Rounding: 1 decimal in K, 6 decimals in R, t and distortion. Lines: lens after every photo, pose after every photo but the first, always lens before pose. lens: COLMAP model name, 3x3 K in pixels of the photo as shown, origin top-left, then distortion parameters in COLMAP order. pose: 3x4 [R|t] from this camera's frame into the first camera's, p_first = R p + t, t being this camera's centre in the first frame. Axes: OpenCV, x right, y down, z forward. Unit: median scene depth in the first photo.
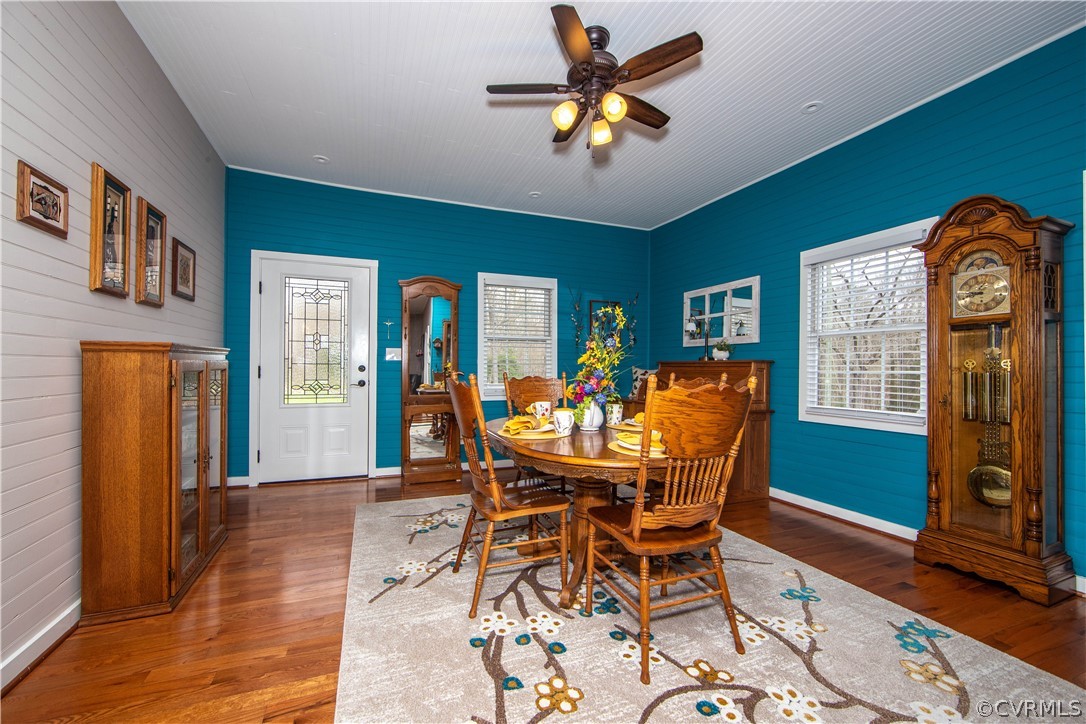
lens RADIAL K [[432.3, 0, 541.6], [0, 432.3, 364.3], [0, 0, 1]] dist [-0.010589, 0.001059]
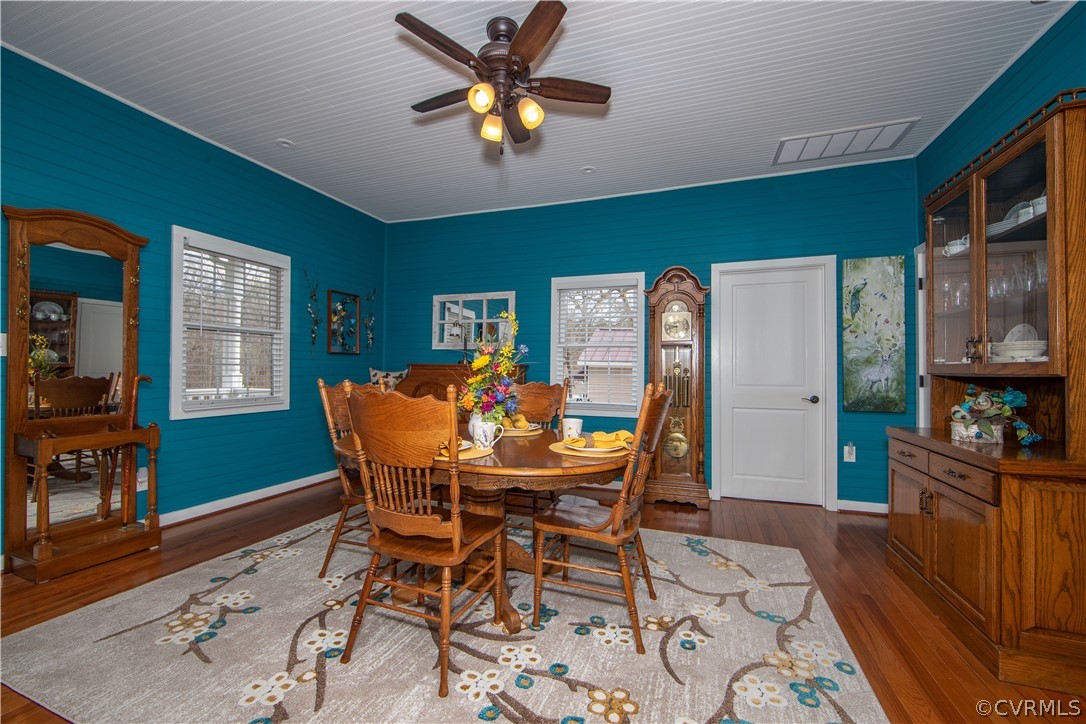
lens RADIAL K [[432.3, 0, 546.1], [0, 432.3, 363.1], [0, 0, 1]] dist [-0.010589, 0.001059]
pose [[0.666148, 0.014050, 0.745687, -0.548763], [-0.013584, 0.999885, -0.006705, -0.011790], [-0.745696, -0.005663, 0.666263, 0.301600]]
